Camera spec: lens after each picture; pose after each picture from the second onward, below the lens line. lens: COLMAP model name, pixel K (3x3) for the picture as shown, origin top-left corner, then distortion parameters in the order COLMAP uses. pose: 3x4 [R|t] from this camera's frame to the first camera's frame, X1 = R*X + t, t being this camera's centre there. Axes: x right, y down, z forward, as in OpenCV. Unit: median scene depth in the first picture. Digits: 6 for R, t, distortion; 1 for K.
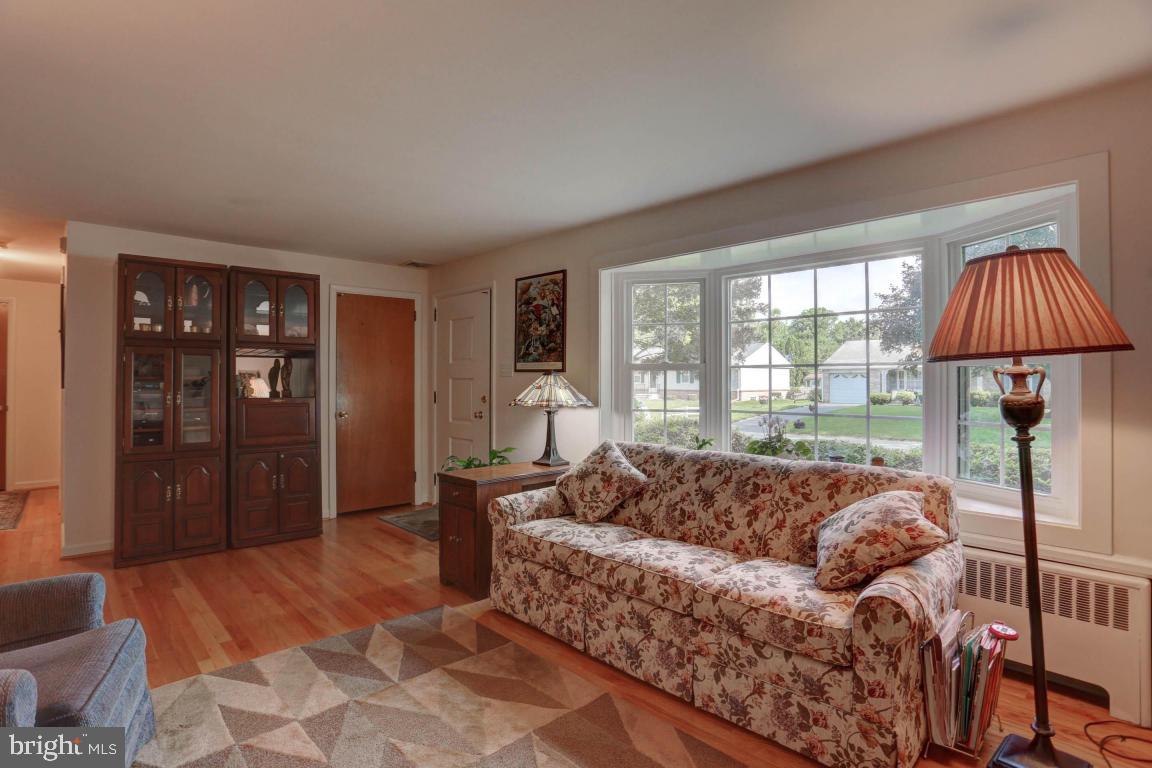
lens RADIAL K [[605.9, 0, 578.6], [0, 605.9, 379.1], [0, 0, 1]] dist [-0.078028, 0.040809]
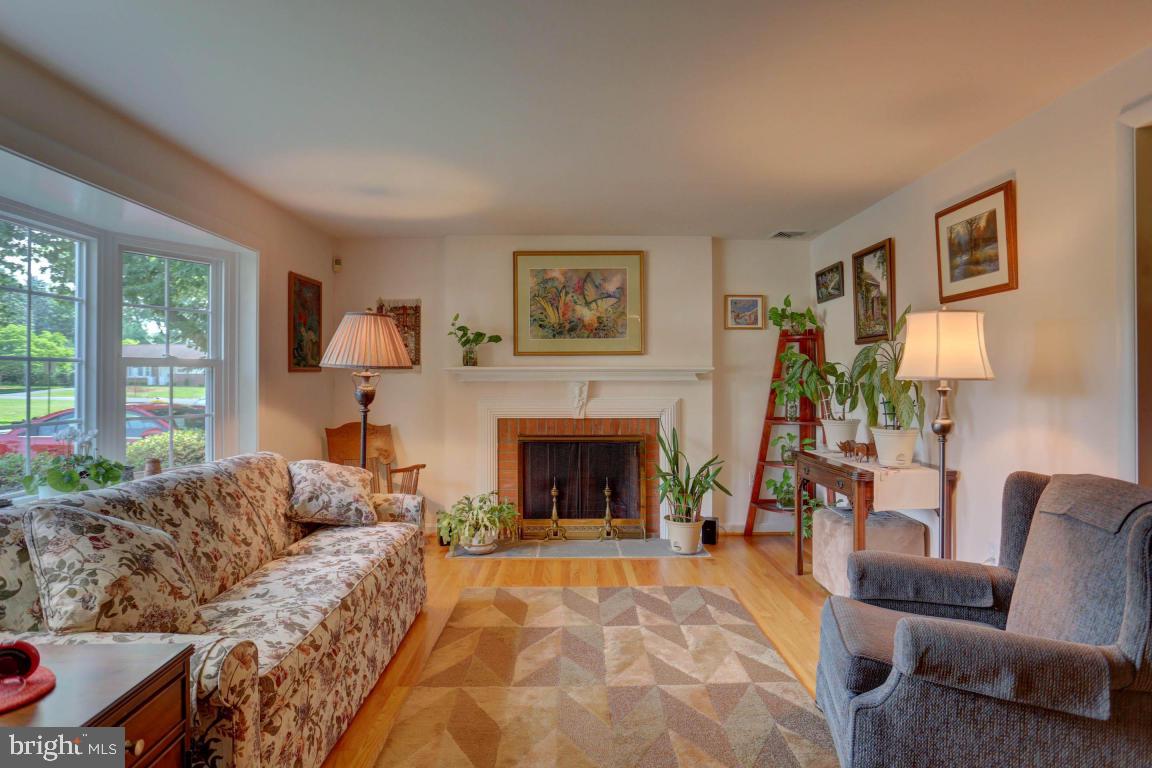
lens RADIAL K [[662.0, 0, 599.5], [0, 662.0, 380.2], [0, 0, 1]] dist [-0.067713, 0.041719]
pose [[-0.772828, -0.000988, 0.634614, -0.763736], [-0.003291, 0.999992, -0.002451, 0.002998], [-0.634607, -0.003983, -0.772825, 1.406947]]
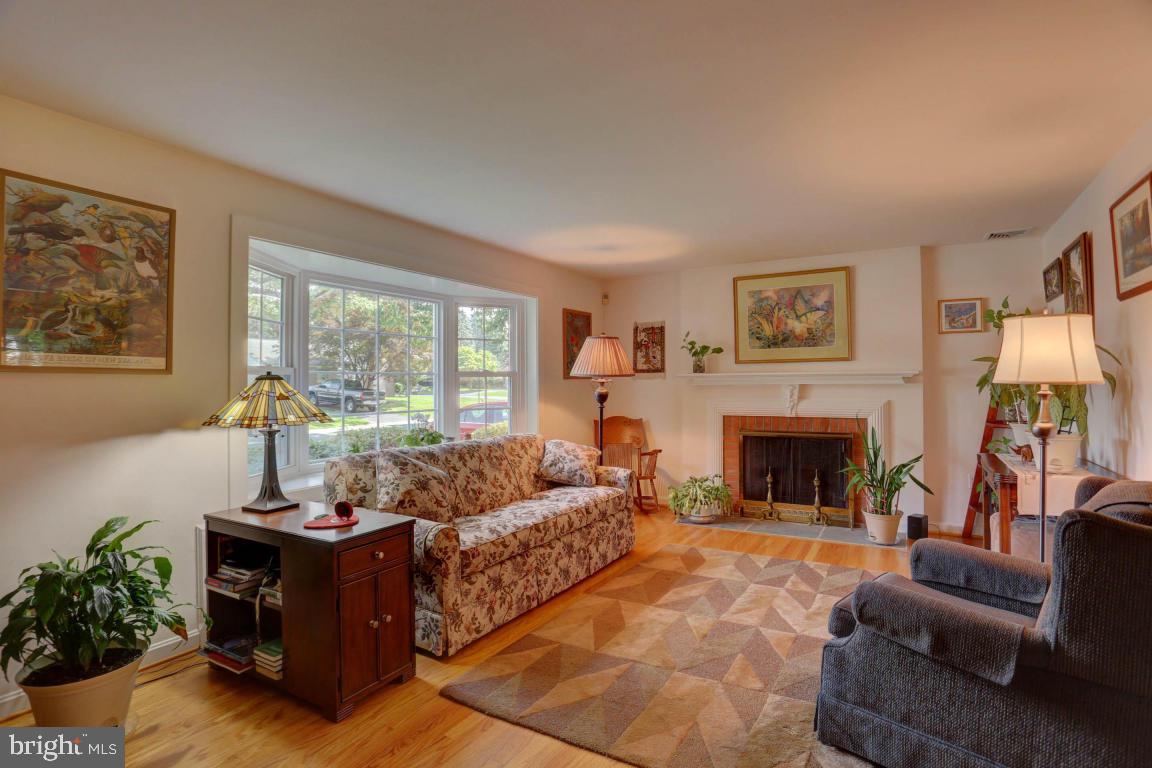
lens RADIAL K [[605.9, 0, 578.6], [0, 605.9, 379.1], [0, 0, 1]] dist [-0.078028, 0.040809]
pose [[-0.314848, 0.007465, 0.949113, -1.166815], [0.000886, 0.999971, -0.007572, -0.002600], [-0.949142, -0.001543, -0.314845, 1.273345]]
